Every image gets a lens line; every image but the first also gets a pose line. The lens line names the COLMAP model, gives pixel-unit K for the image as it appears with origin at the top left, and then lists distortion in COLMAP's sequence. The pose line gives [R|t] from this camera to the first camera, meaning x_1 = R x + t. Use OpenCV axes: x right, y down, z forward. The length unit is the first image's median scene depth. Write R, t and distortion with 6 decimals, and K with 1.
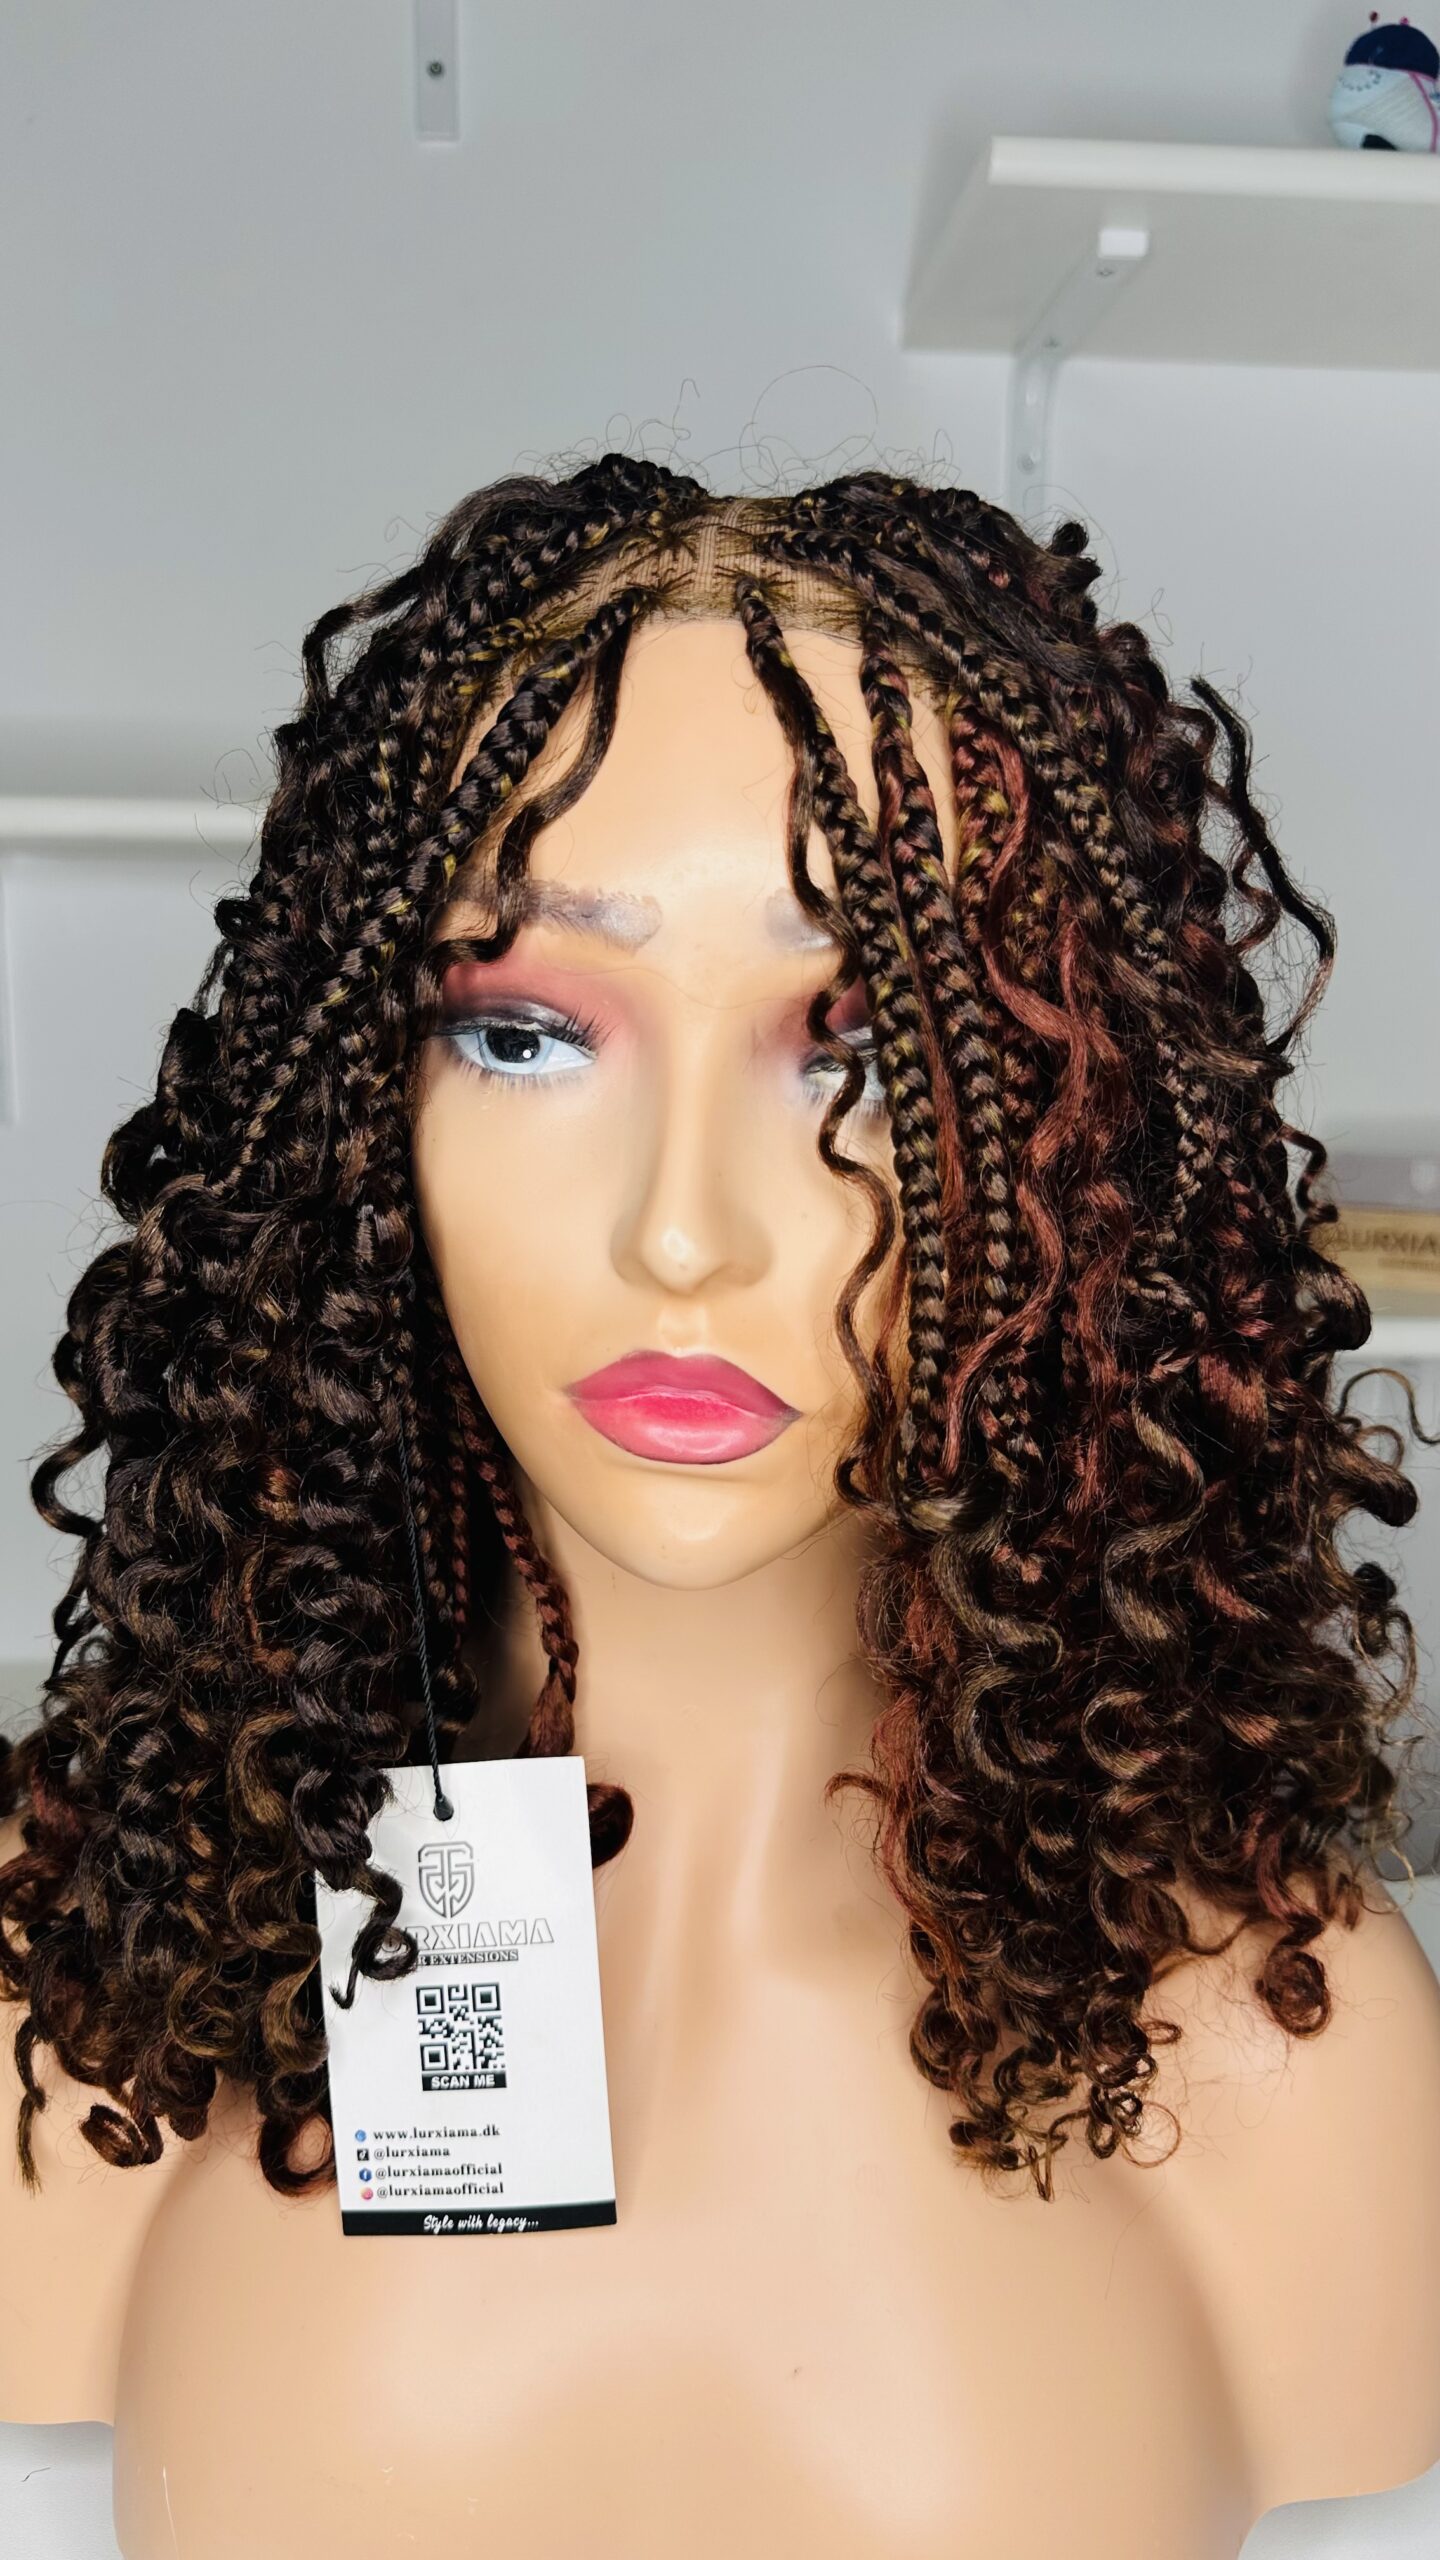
lens RADIAL K [[1900.6, 0, 713.1], [0, 1900.6, 1304.2], [0, 0, 1]] dist [-0.024783, -0.007054]
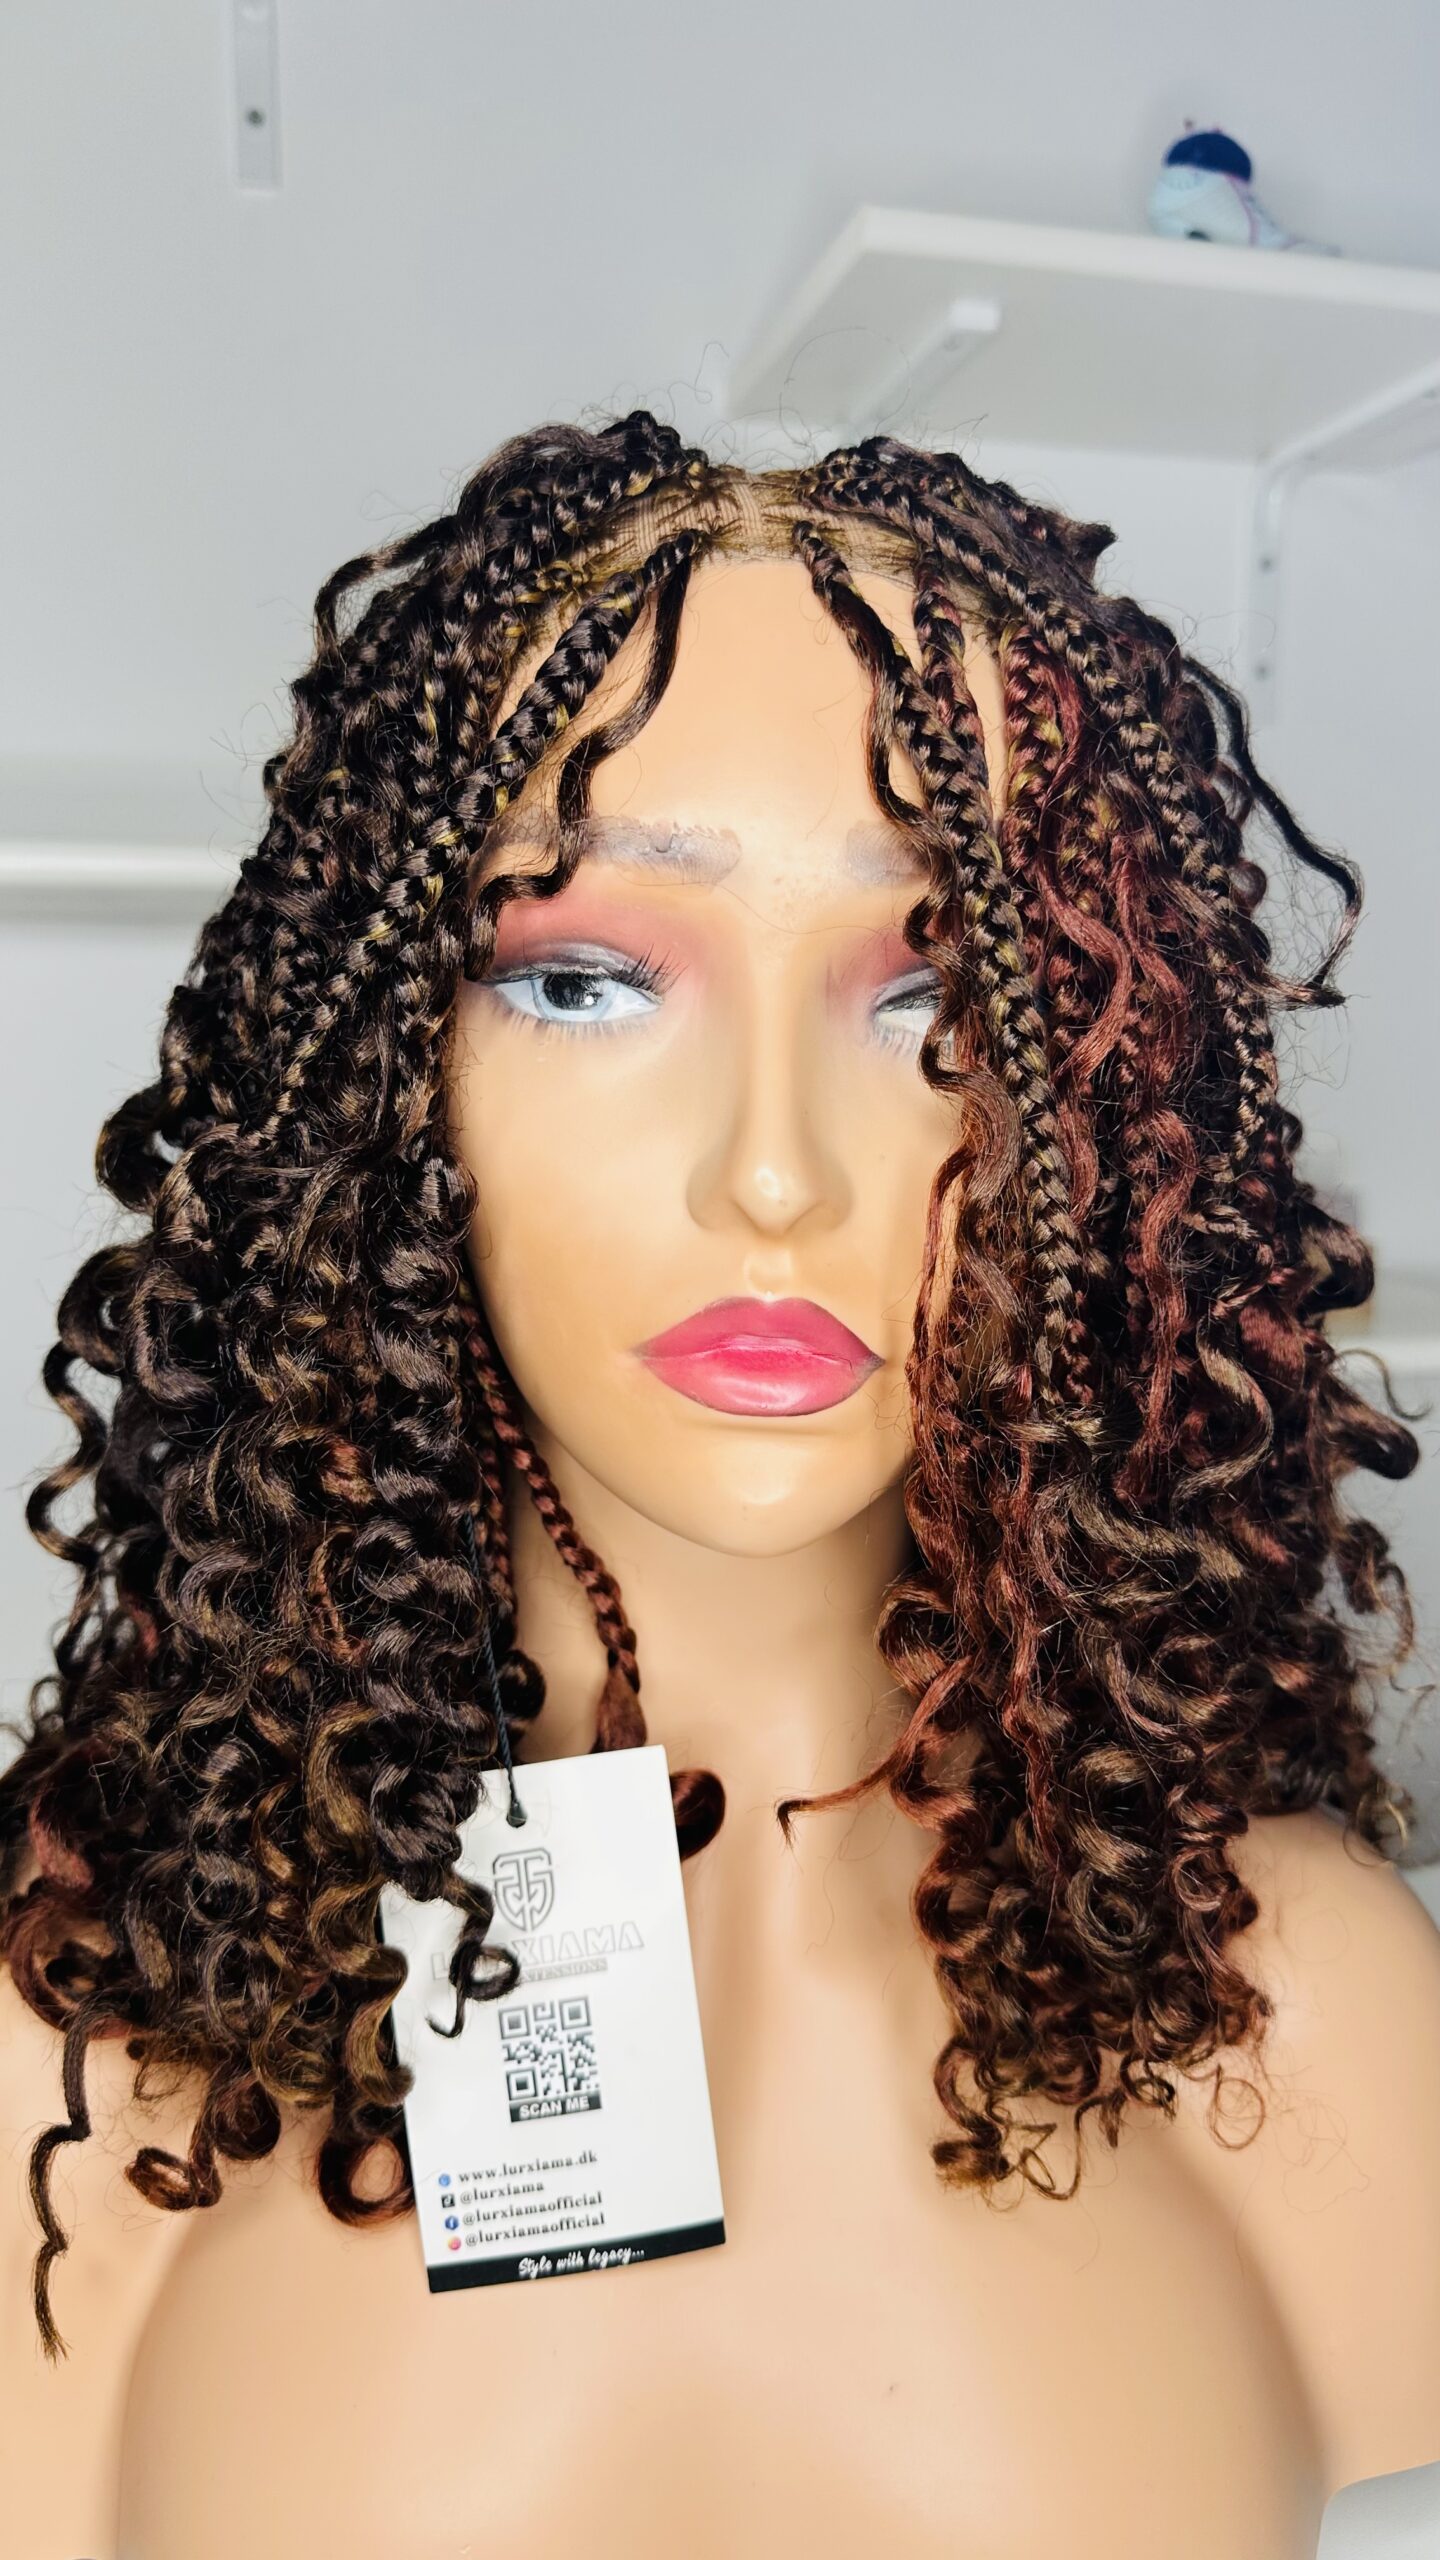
lens RADIAL K [[1900.6, 0, 796.1], [0, 1900.6, 1281.6], [0, 0, 1]] dist [-0.024783, -0.007054]
pose [[0.985139, -0.038601, 0.167363, -0.160722], [0.050215, 0.996573, -0.065728, 0.078440], [-0.164253, 0.073155, 0.983702, 0.043667]]
